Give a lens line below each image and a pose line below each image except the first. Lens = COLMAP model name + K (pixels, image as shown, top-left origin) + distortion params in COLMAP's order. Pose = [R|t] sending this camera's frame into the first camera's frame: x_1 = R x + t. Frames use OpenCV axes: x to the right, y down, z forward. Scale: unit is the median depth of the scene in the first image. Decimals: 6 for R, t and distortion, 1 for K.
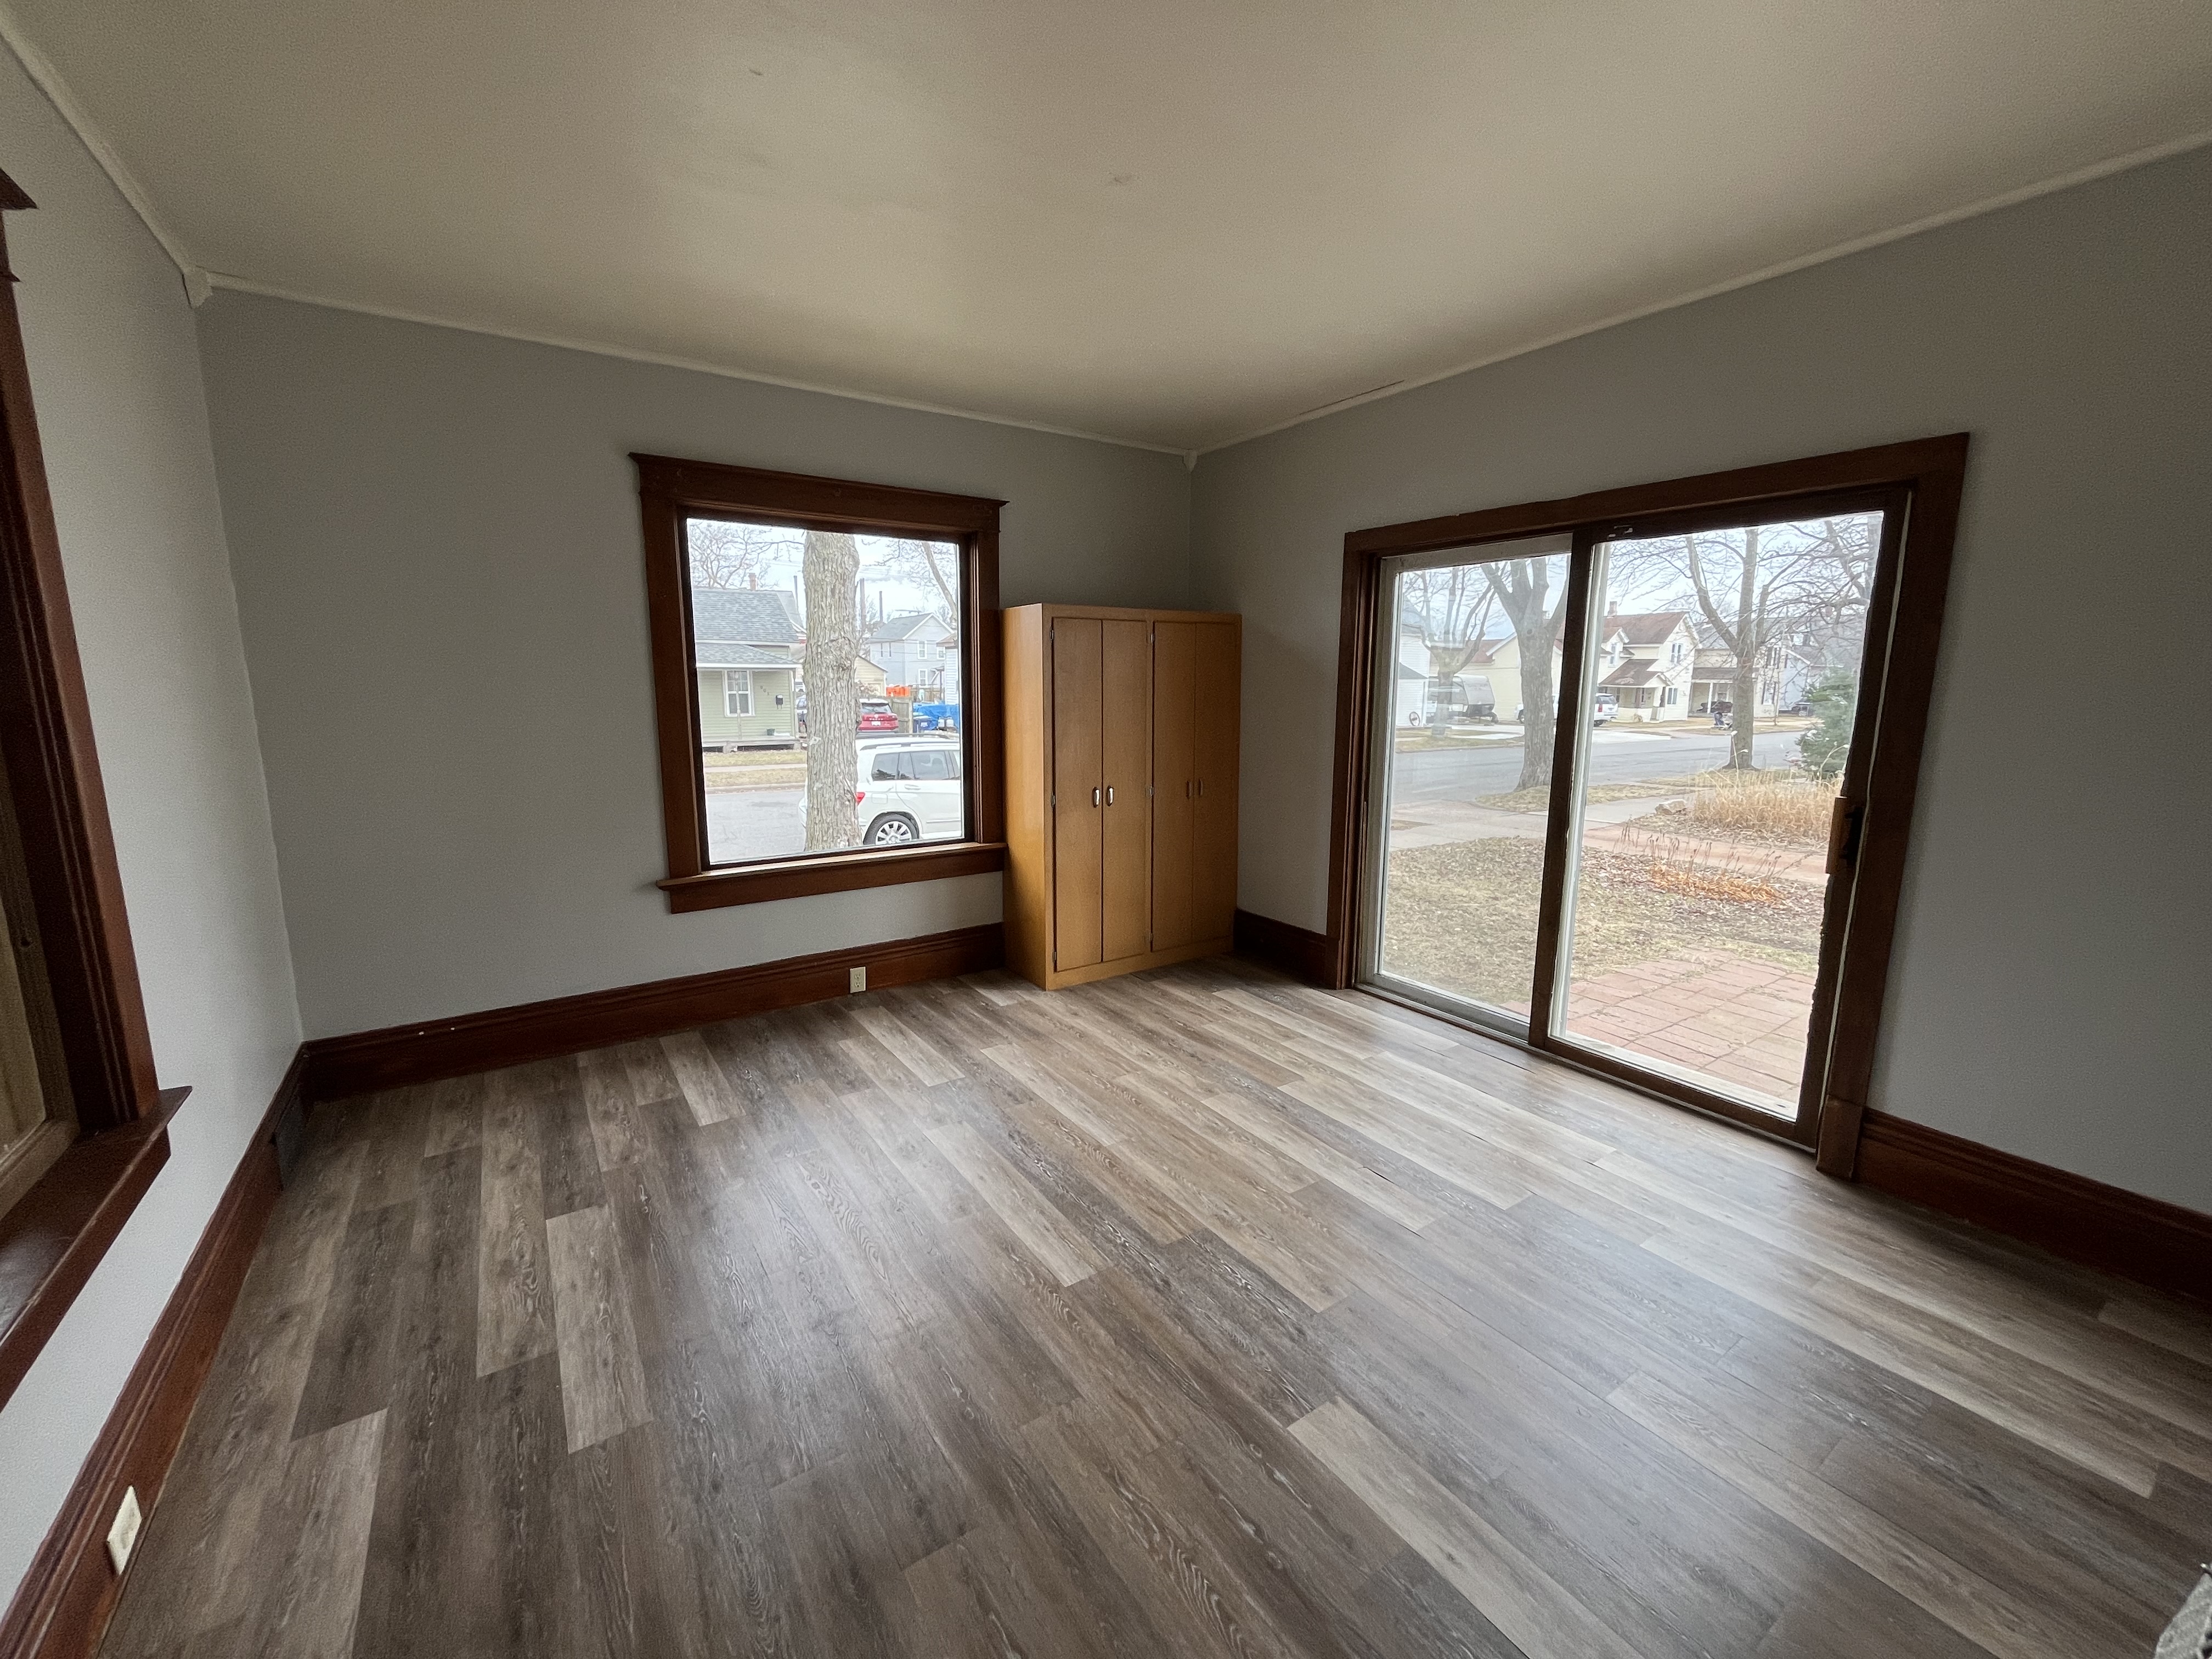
lens RADIAL K [[891.1, 0, 1092.7], [0, 891.1, 833.7], [0, 0, 1]] dist [0.000028, -0.000808]
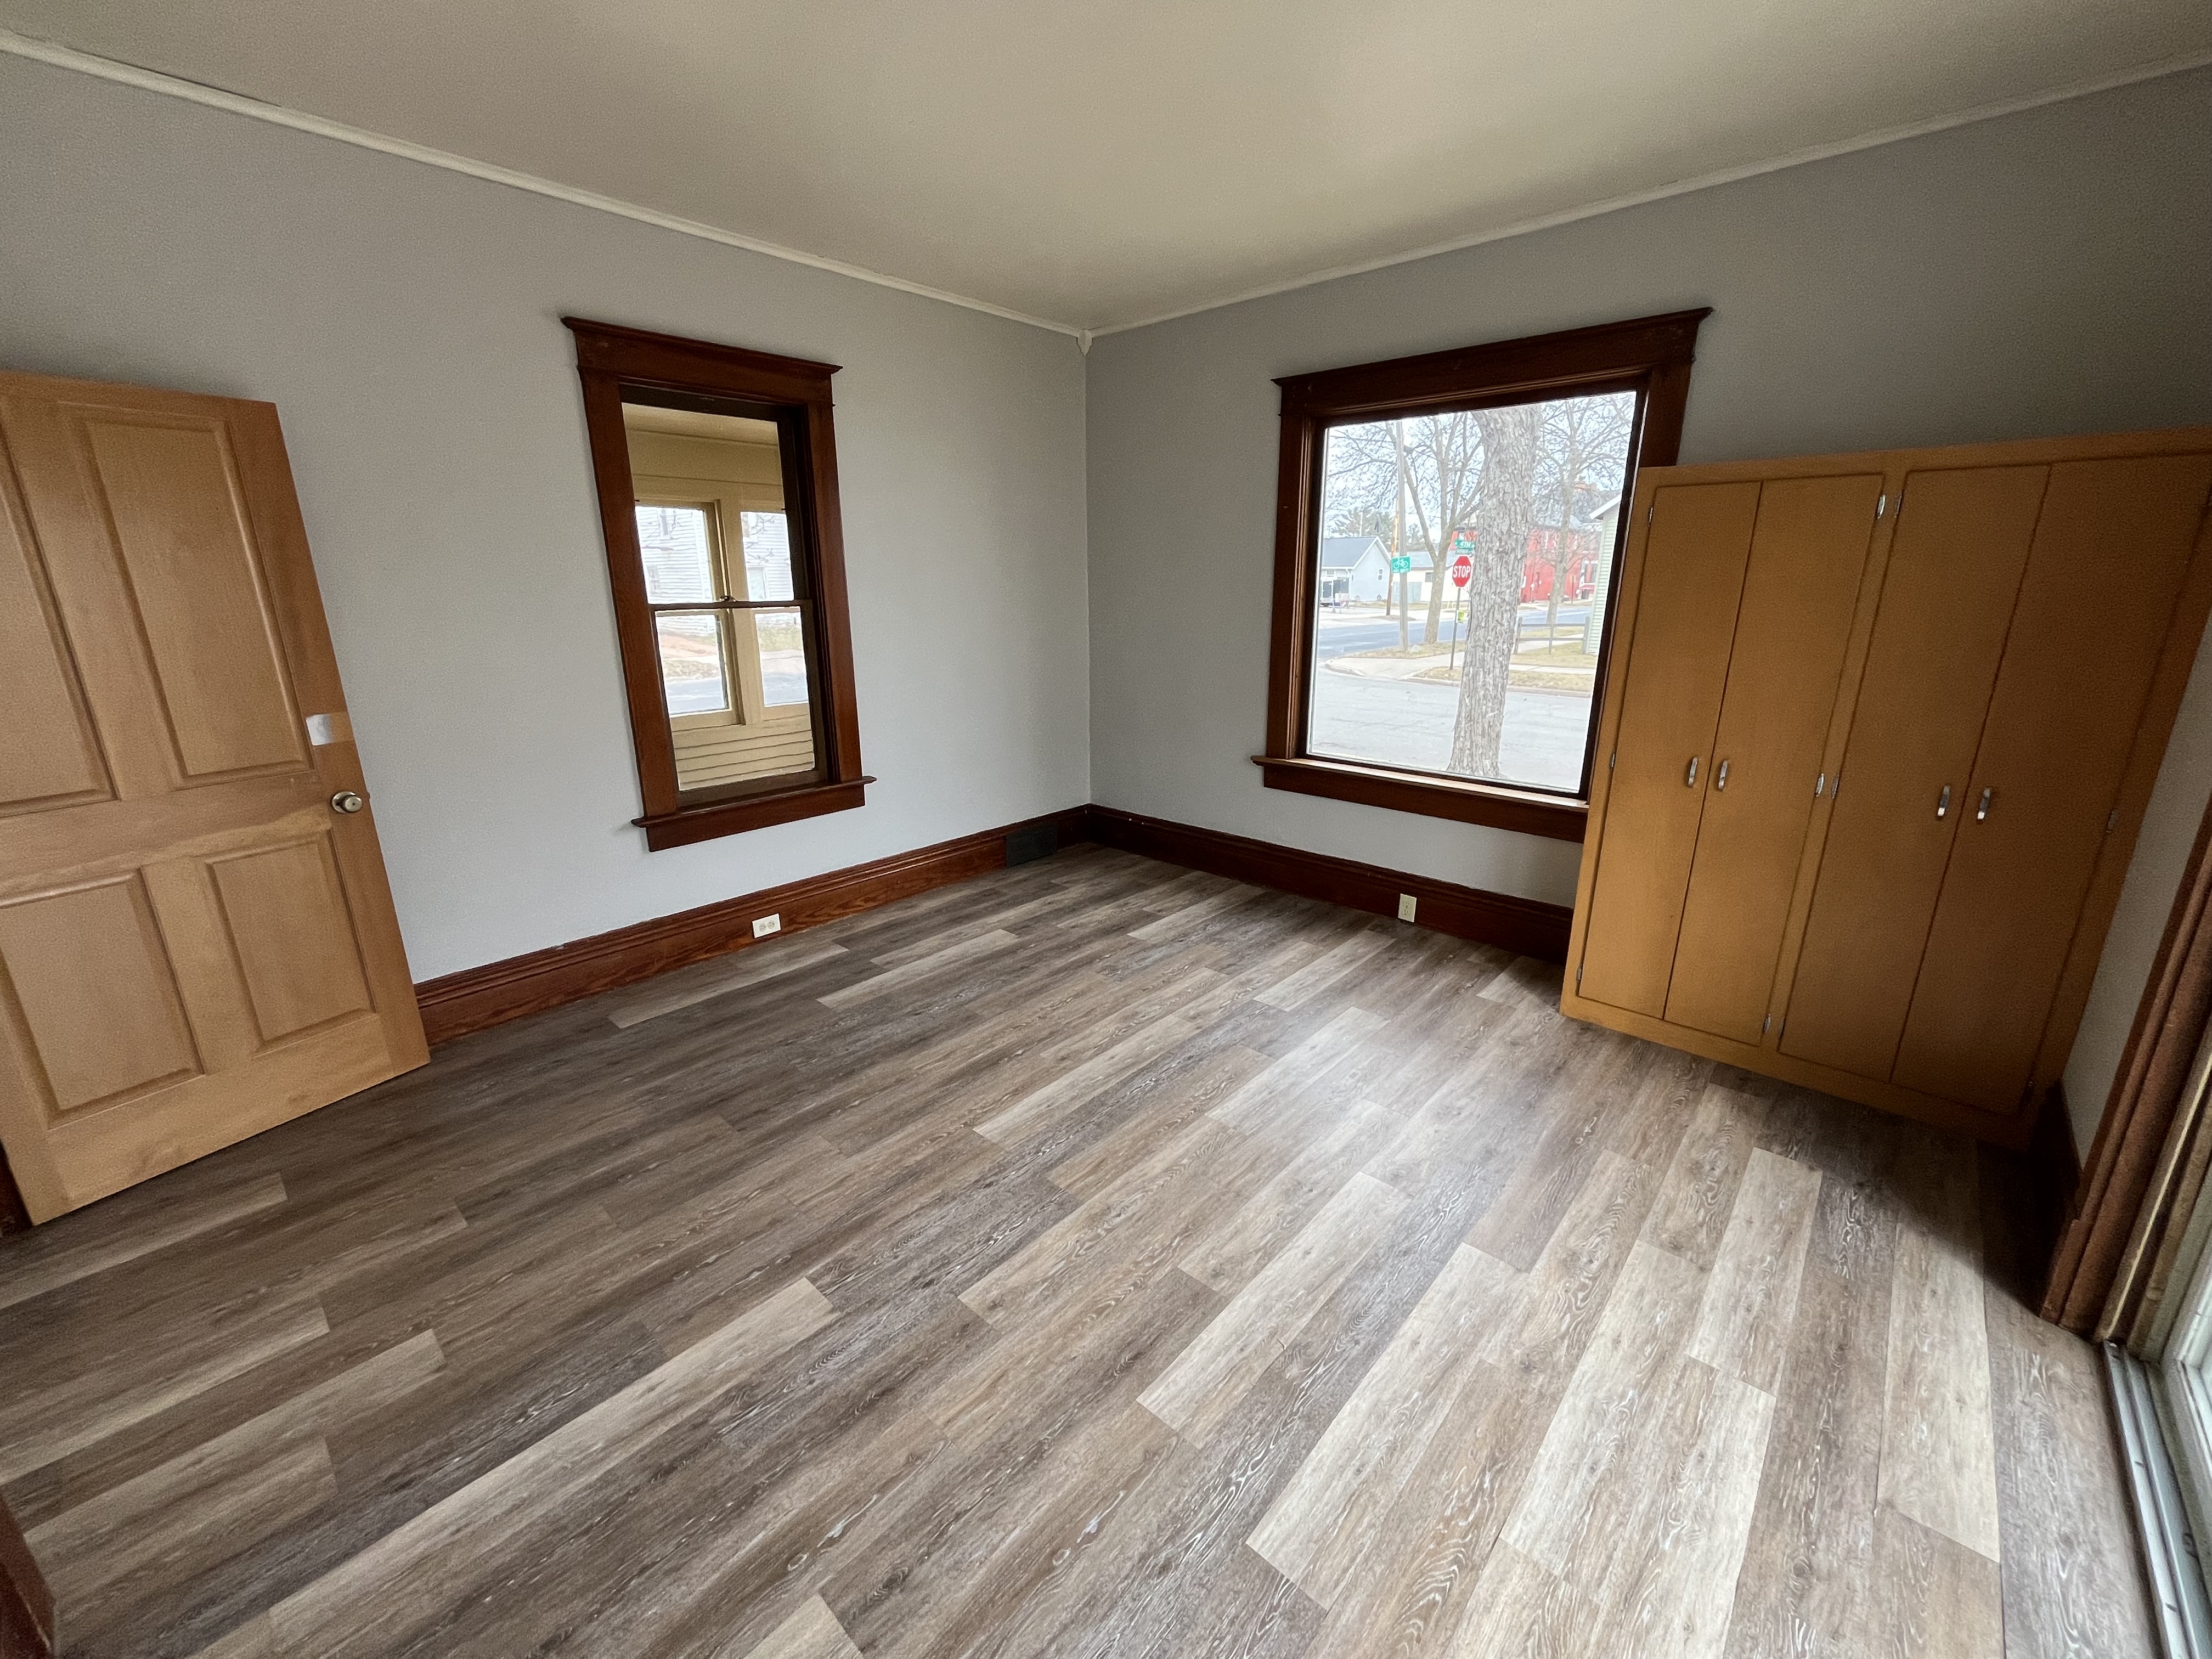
lens RADIAL K [[891.1, 0, 1116.4], [0, 891.1, 826.2], [0, 0, 1]] dist [0.000028, -0.000808]
pose [[0.241474, 0.259954, -0.934941, 0.646970], [-0.162280, 0.960702, 0.225204, -0.101221], [0.956742, 0.097341, 0.274170, 0.543106]]
